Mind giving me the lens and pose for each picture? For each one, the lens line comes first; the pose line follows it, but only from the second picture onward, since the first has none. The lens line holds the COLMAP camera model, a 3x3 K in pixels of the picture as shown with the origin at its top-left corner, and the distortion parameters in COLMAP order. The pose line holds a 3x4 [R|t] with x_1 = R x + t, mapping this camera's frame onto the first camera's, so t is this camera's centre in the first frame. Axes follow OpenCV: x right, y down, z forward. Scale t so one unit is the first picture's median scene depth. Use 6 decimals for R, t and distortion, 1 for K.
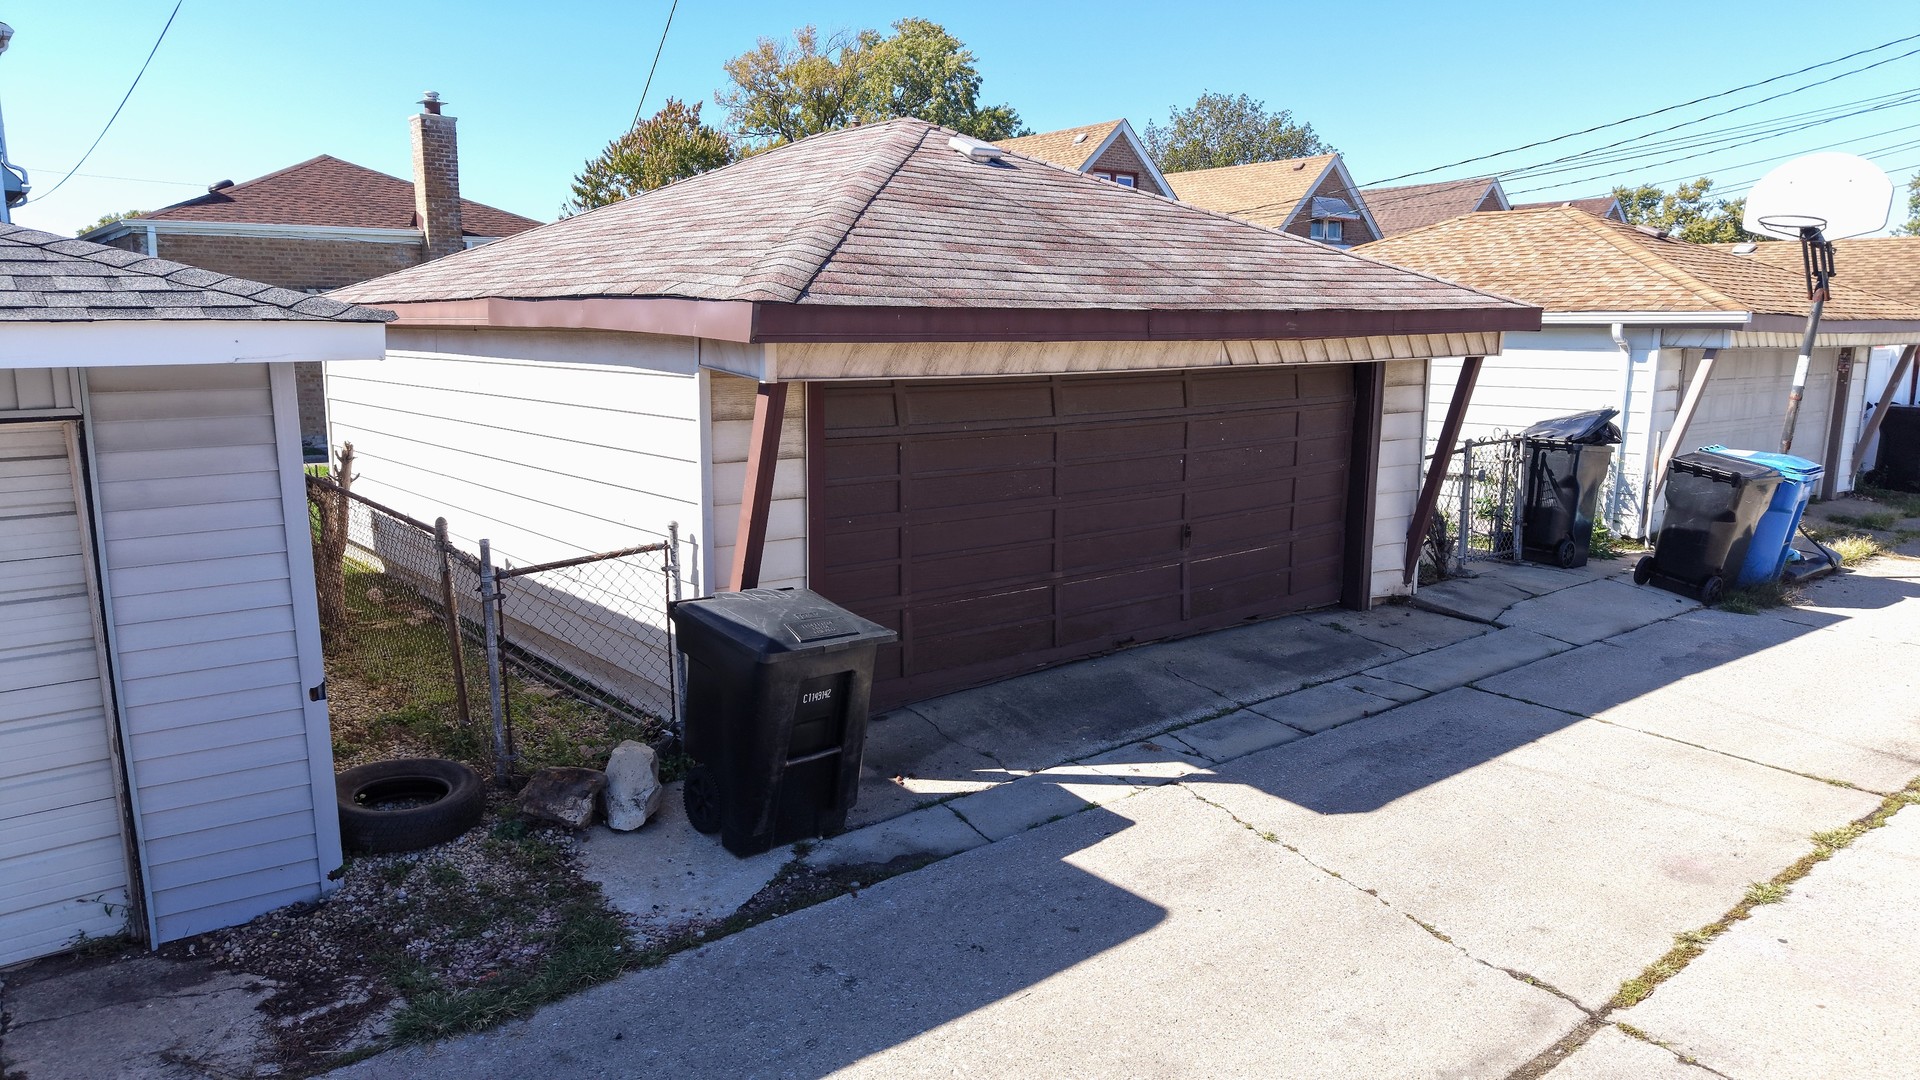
lens RADIAL K [[1281.4, 0, 958.4], [0, 1281.4, 545.9], [0, 0, 1]] dist [0.020546, -0.008794]
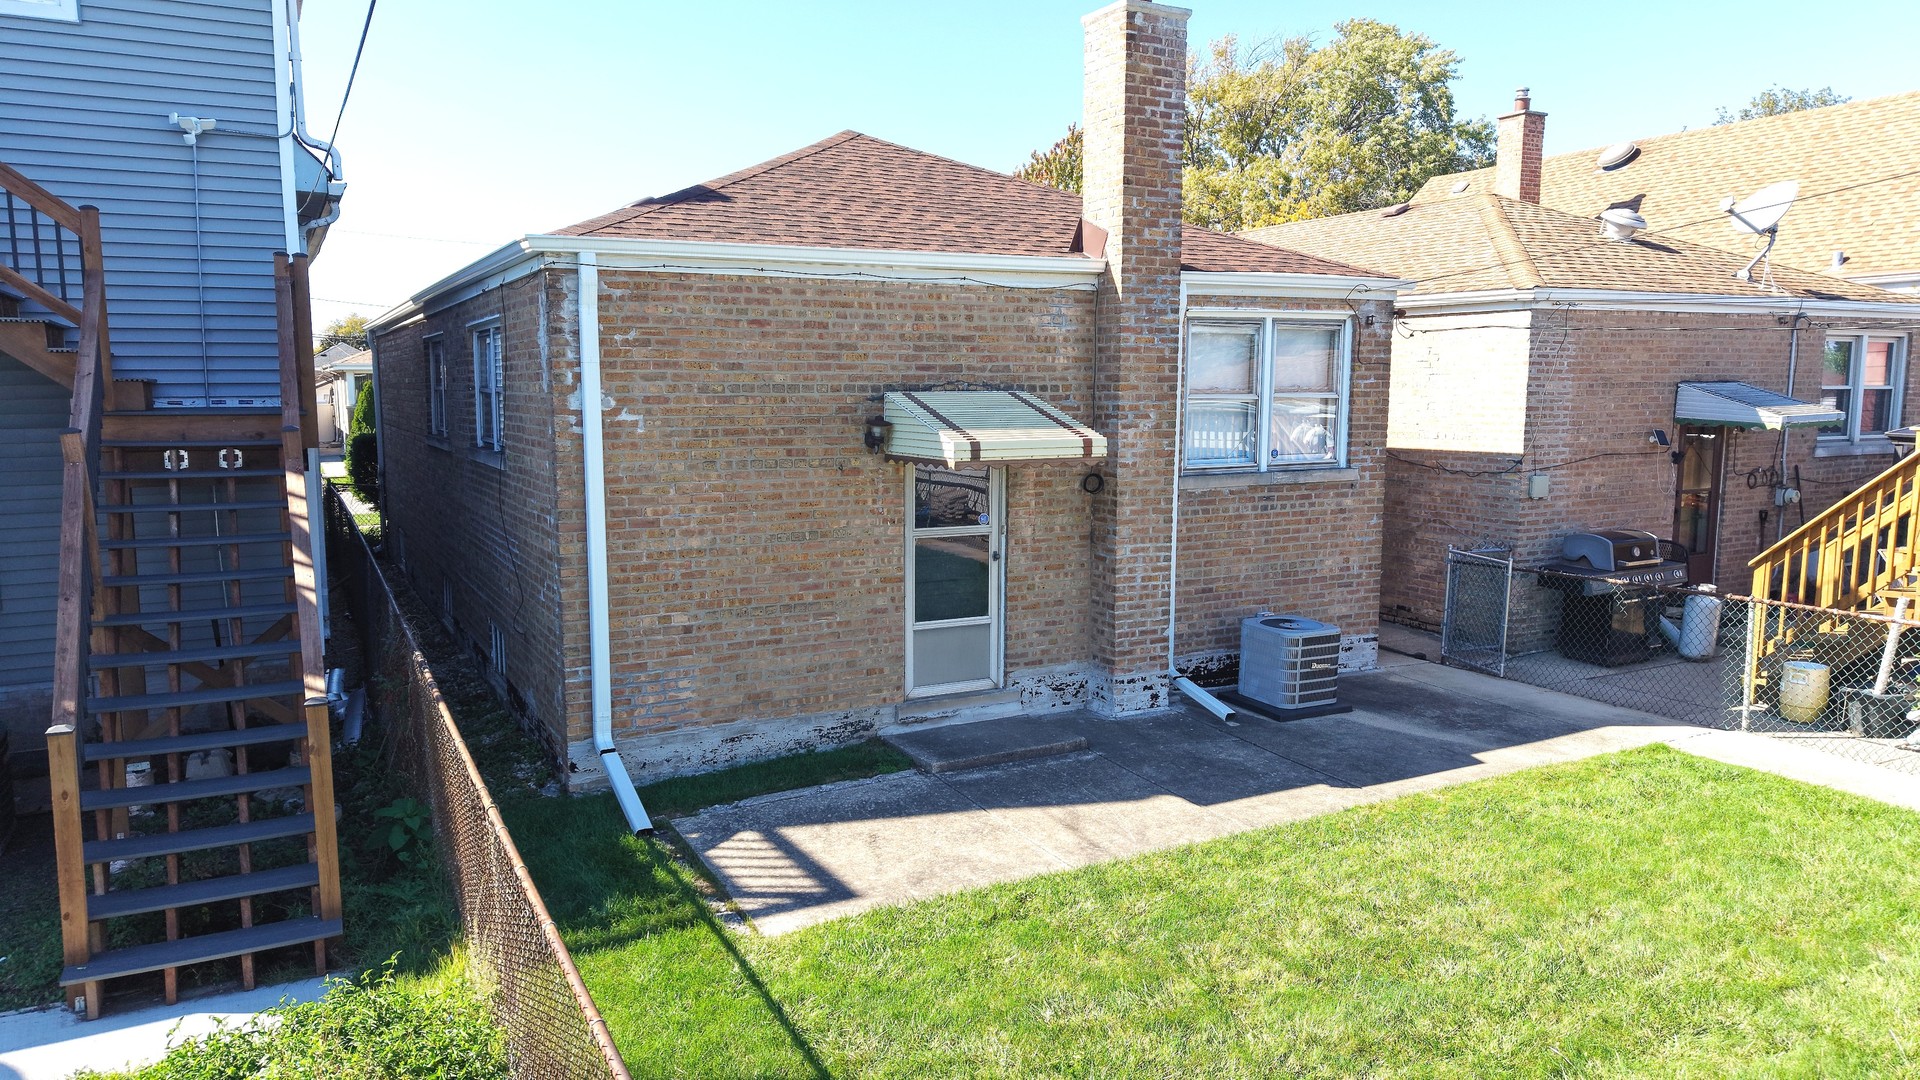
lens RADIAL K [[1281.4, 0, 960.6], [0, 1281.4, 539.4], [0, 0, 1]] dist [0.020546, -0.008794]
pose [[0.979130, 0.023697, -0.201847, -0.375686], [-0.032890, 0.998563, -0.042311, -0.126838], [0.200554, 0.048067, 0.978503, 0.557194]]
